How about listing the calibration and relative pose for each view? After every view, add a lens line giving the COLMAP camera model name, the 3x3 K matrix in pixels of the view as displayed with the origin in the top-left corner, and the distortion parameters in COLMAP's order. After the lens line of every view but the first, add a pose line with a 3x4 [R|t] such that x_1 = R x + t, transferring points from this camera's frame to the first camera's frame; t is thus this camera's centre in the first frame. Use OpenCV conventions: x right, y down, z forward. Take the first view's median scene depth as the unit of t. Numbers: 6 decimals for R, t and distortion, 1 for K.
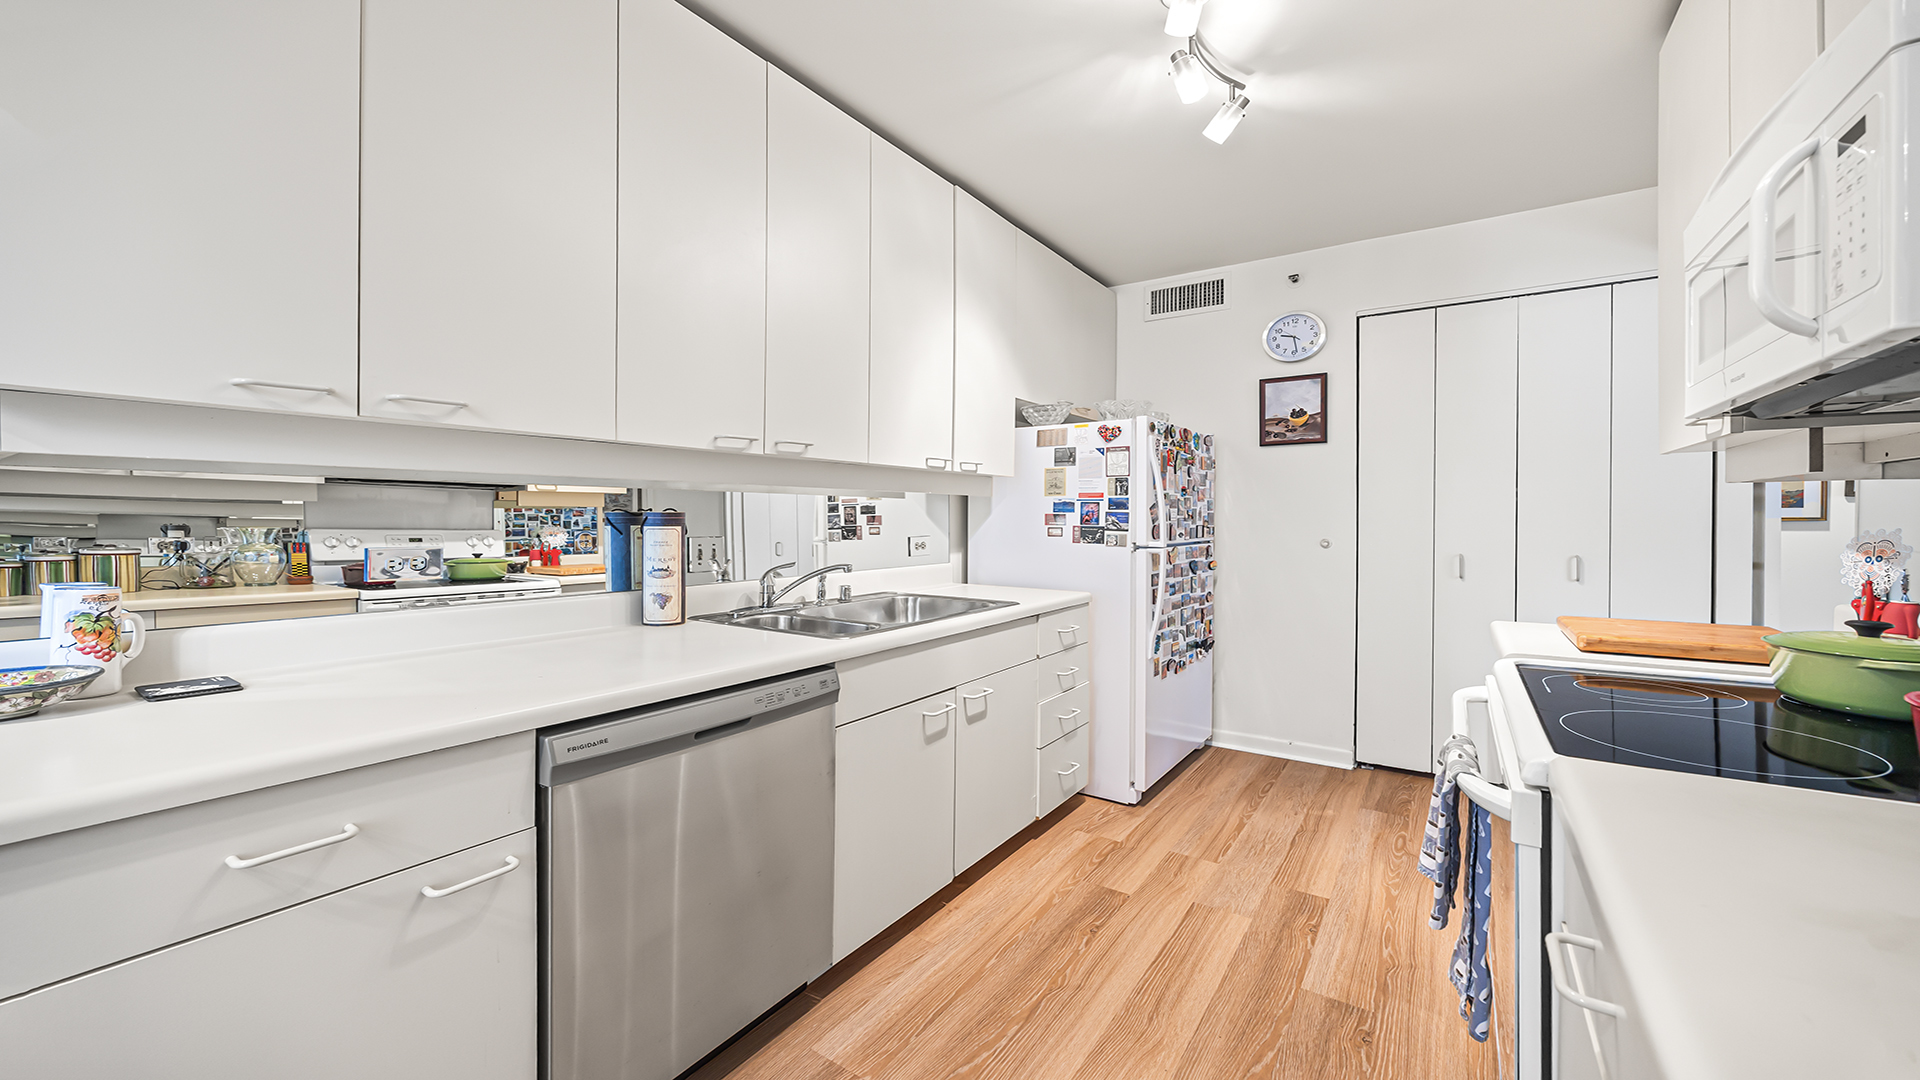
lens RADIAL K [[735.9, 0, 958.0], [0, 735.9, 536.3], [0, 0, 1]] dist [0.000161, 0.000077]
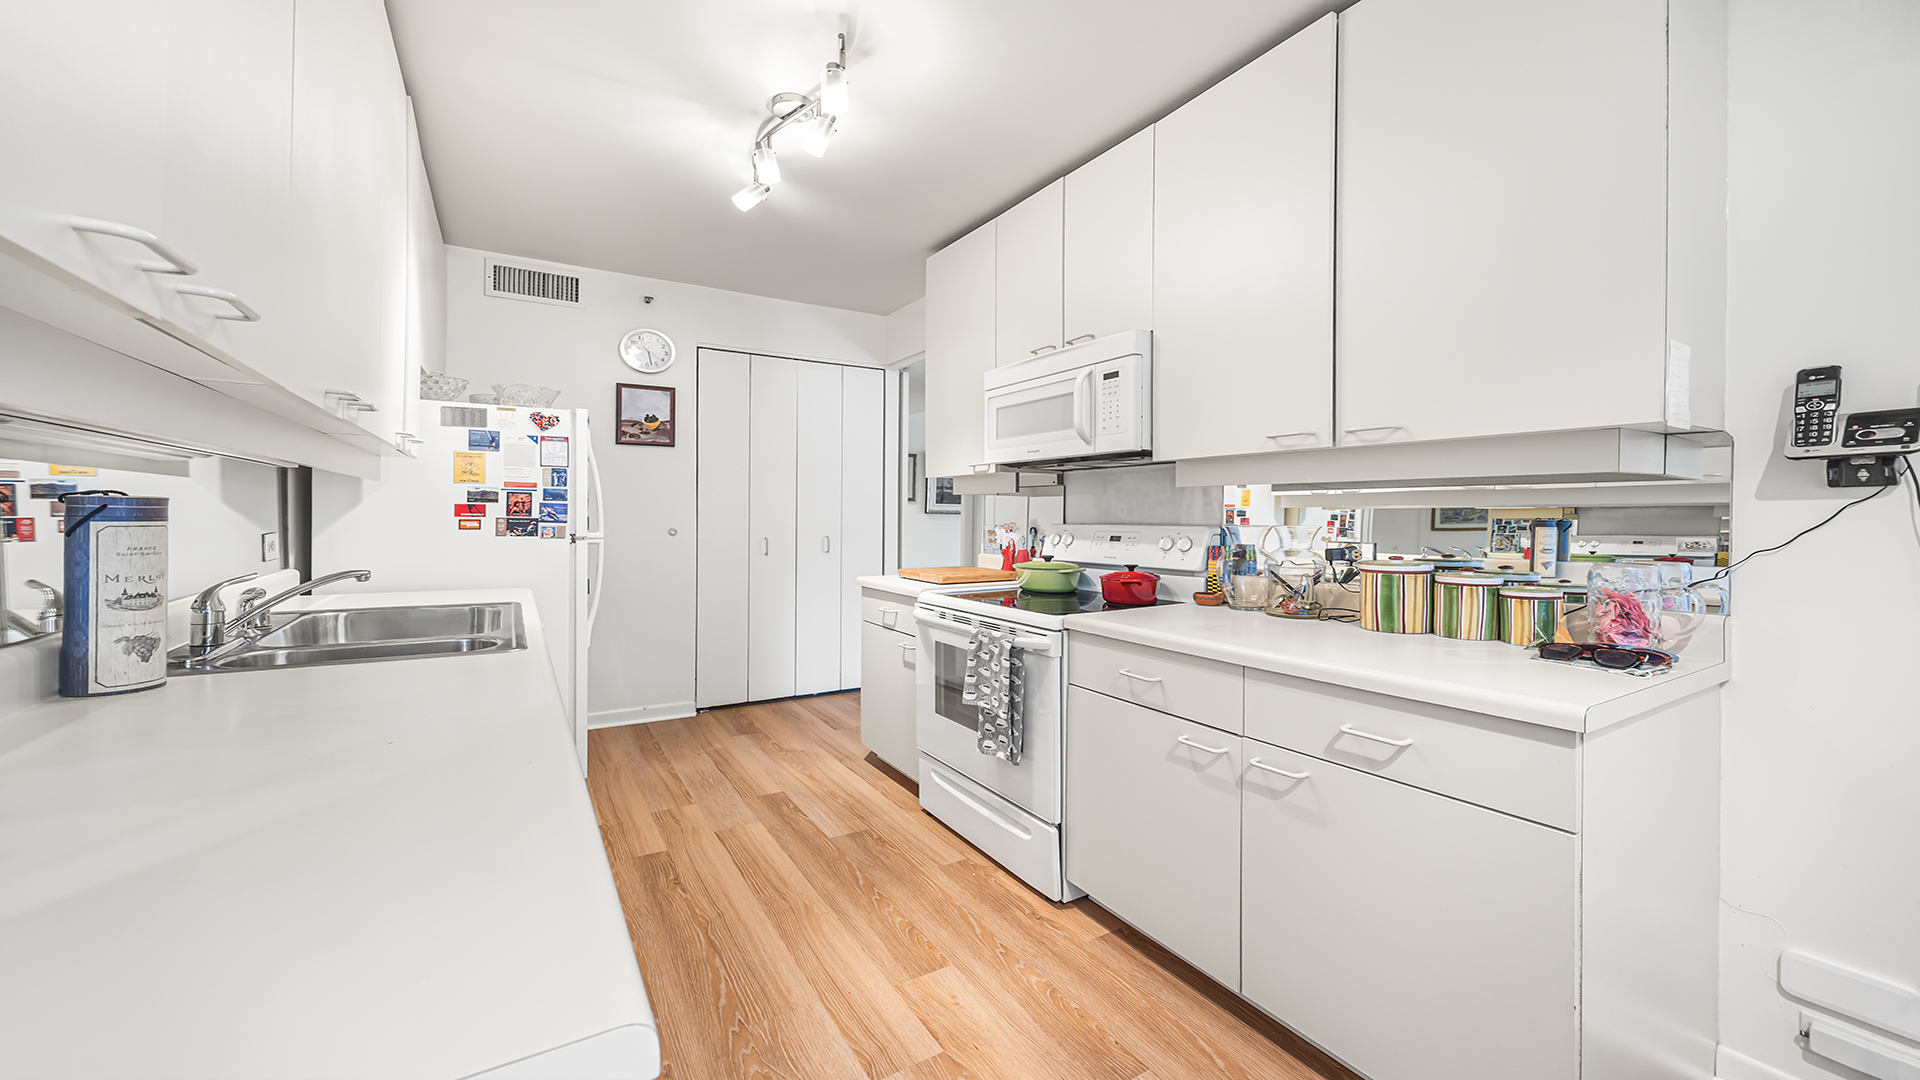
lens RADIAL K [[735.9, 0, 958.0], [0, 735.9, 536.3], [0, 0, 1]] dist [0.000161, 0.000077]
pose [[0.409020, -0.025916, 0.912157, -0.455328], [0.014028, 0.999657, 0.022112, -0.003272], [-0.912417, 0.003751, 0.409244, 0.111910]]
